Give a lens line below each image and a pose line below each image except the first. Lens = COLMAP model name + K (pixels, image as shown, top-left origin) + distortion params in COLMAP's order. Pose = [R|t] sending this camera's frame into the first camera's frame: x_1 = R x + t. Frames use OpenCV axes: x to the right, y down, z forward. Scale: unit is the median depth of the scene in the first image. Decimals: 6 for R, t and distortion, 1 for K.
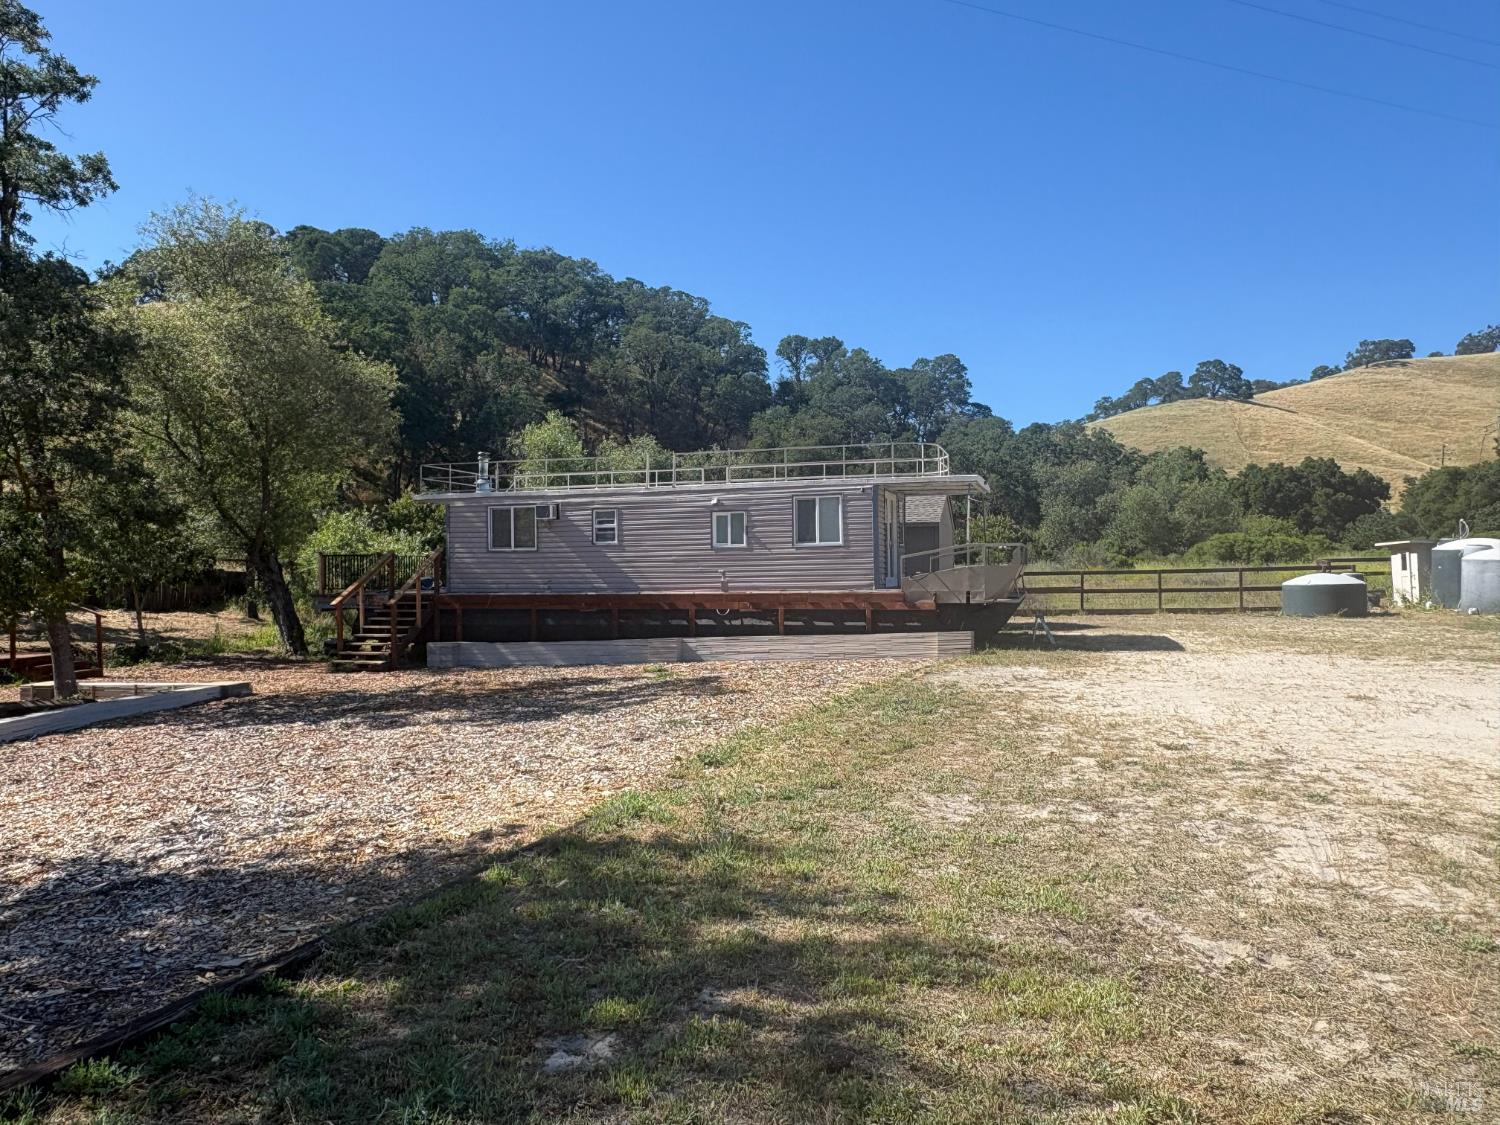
lens RADIAL K [[1059.3, 0, 717.9], [0, 1059.3, 550.9], [0, 0, 1]] dist [-0.005722, 0.001398]
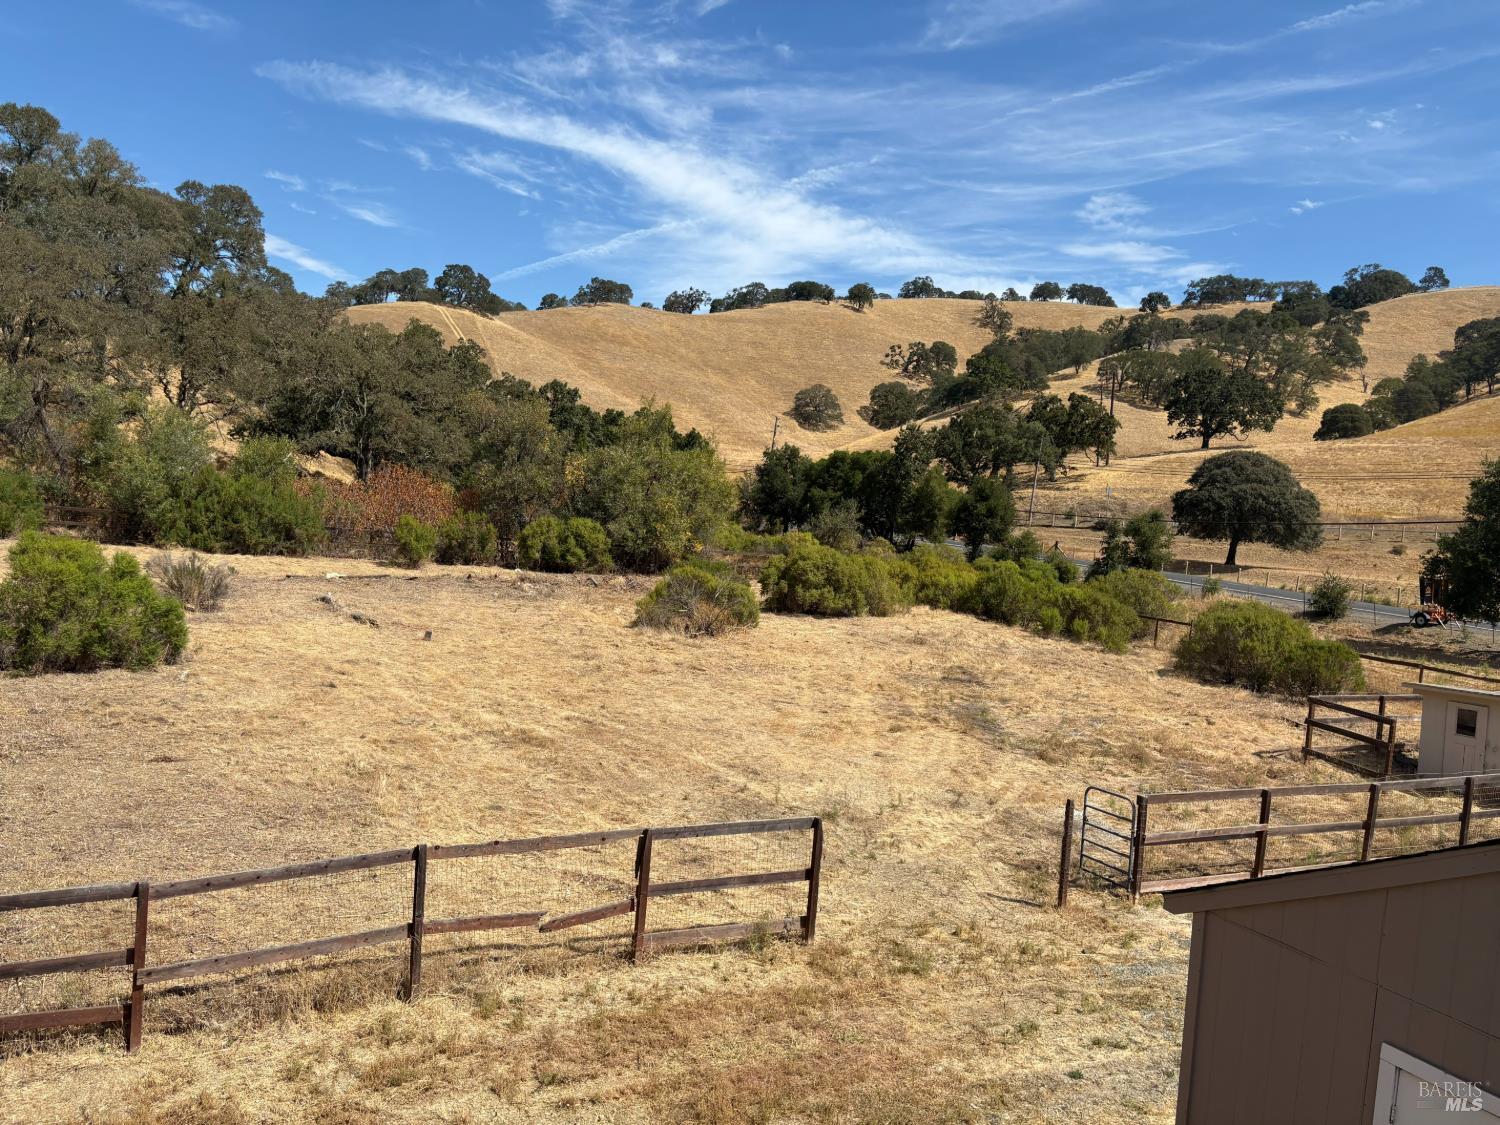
lens RADIAL K [[1157.2, 0, 756.0], [0, 1157.2, 559.3], [0, 0, 1]] dist [0.043043, -0.042777]
pose [[0.732323, 0.041687, 0.679681, -0.037297], [-0.104234, 0.993224, 0.051390, -0.020805], [-0.672933, -0.108480, 0.731706, 0.200012]]
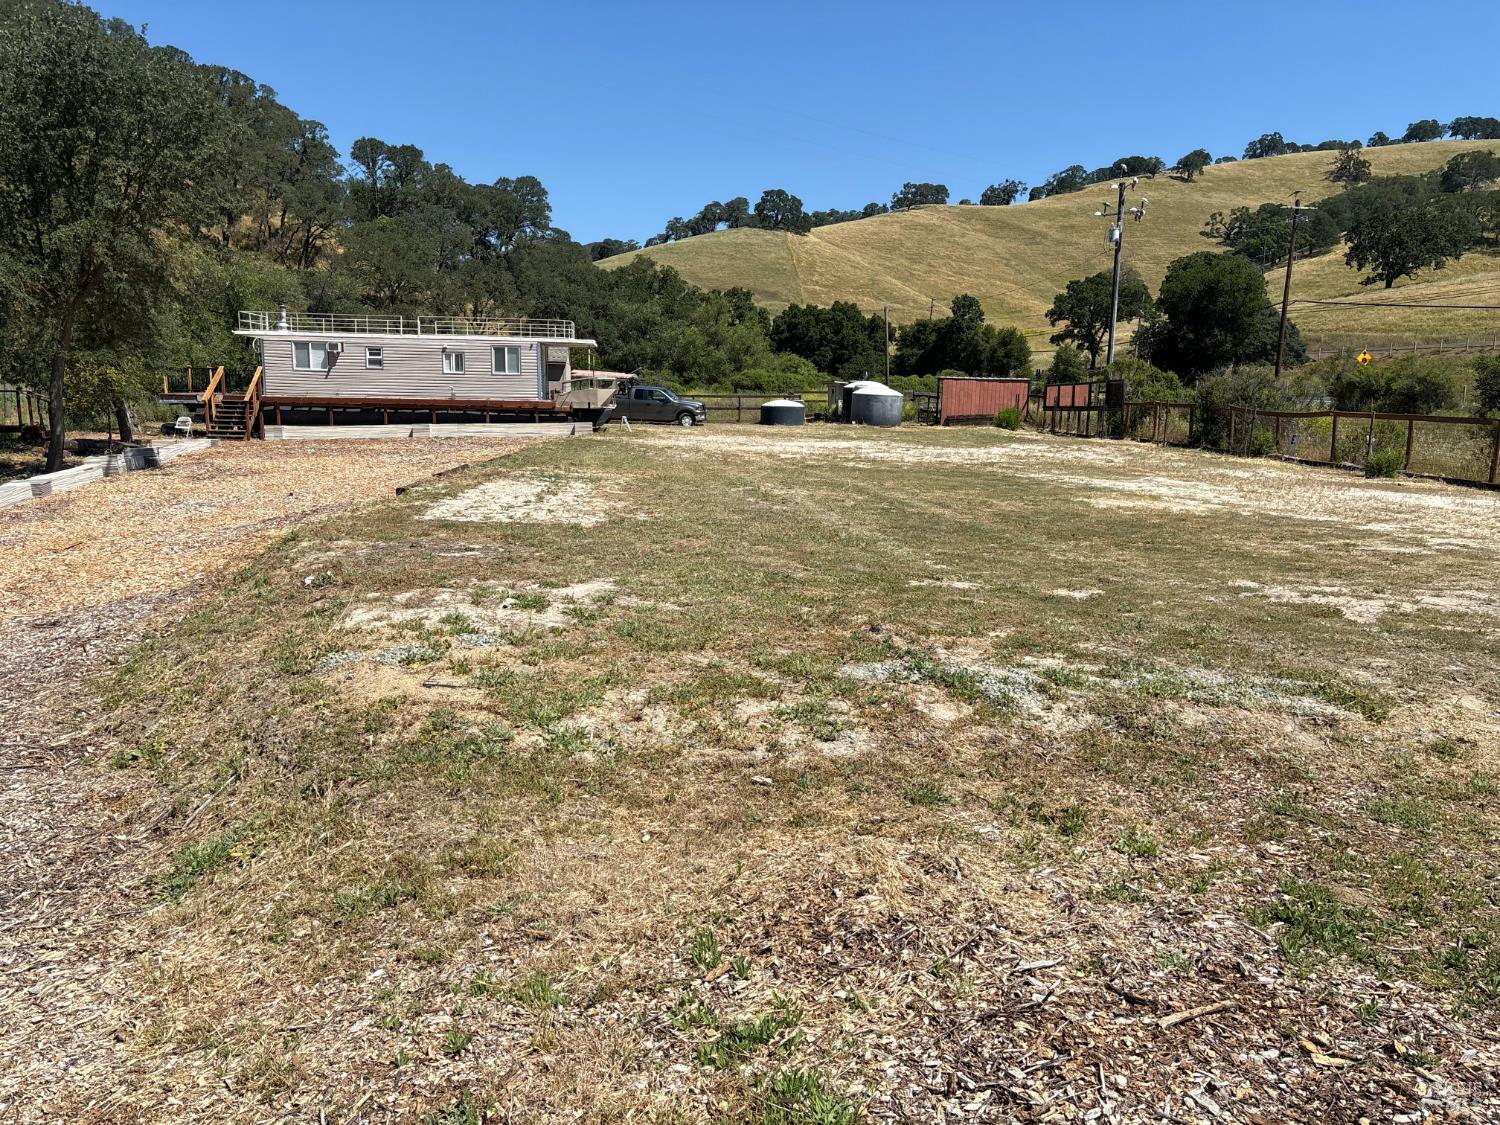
lens RADIAL K [[1157.2, 0, 749.4], [0, 1157.2, 564.7], [0, 0, 1]] dist [0.043043, -0.042777]
pose [[0.914623, -0.031869, 0.403049, -0.051991], [-0.035671, 0.986641, 0.158959, -0.002273], [-0.402731, -0.159764, 0.901268, -0.155478]]
